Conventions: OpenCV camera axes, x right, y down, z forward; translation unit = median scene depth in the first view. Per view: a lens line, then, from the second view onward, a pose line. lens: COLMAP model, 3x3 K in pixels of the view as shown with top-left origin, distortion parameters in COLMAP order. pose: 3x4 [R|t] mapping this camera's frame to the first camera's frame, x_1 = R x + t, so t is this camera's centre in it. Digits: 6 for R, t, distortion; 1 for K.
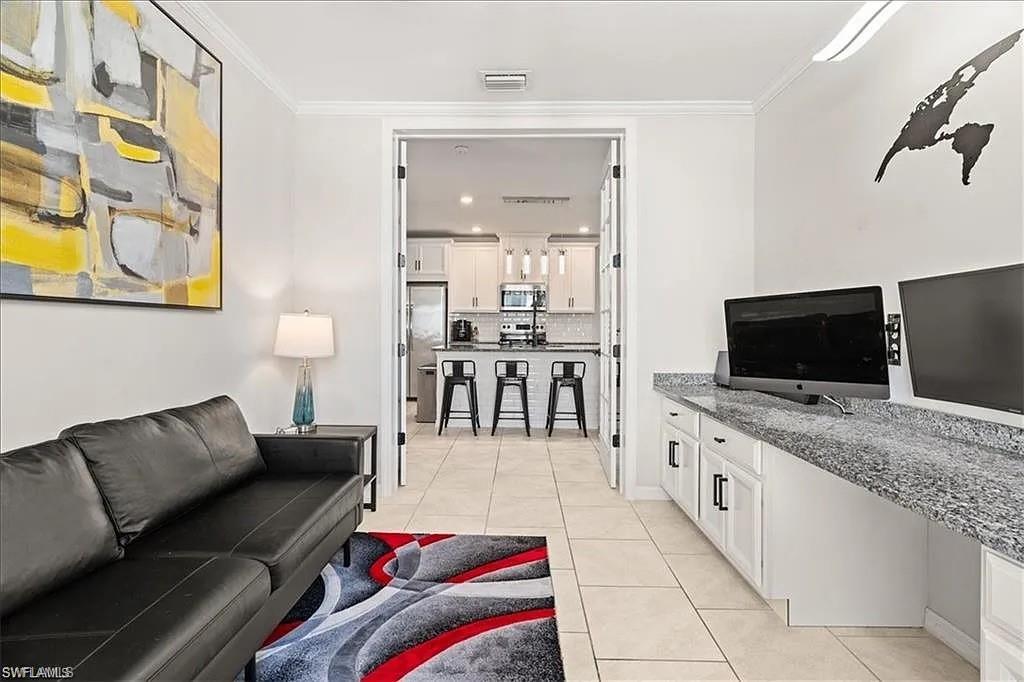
lens RADIAL K [[460.6, 0, 512.3], [0, 460.6, 326.4], [0, 0, 1]] dist [-0.000100, -0.000019]
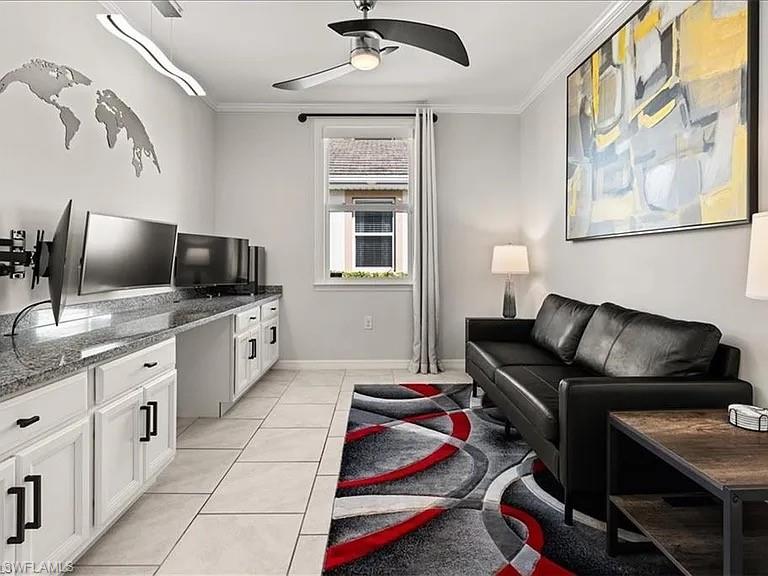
lens RADIAL K [[389.3, 0, 381.6], [0, 389.3, 283.2], [0, 0, 1]] dist [-0.003587, 0.000132]
pose [[-0.999562, -0.003661, -0.029375, 0.011341], [-0.005273, 0.998471, 0.055019, 0.041843], [0.029128, 0.055150, -0.998053, 1.981265]]
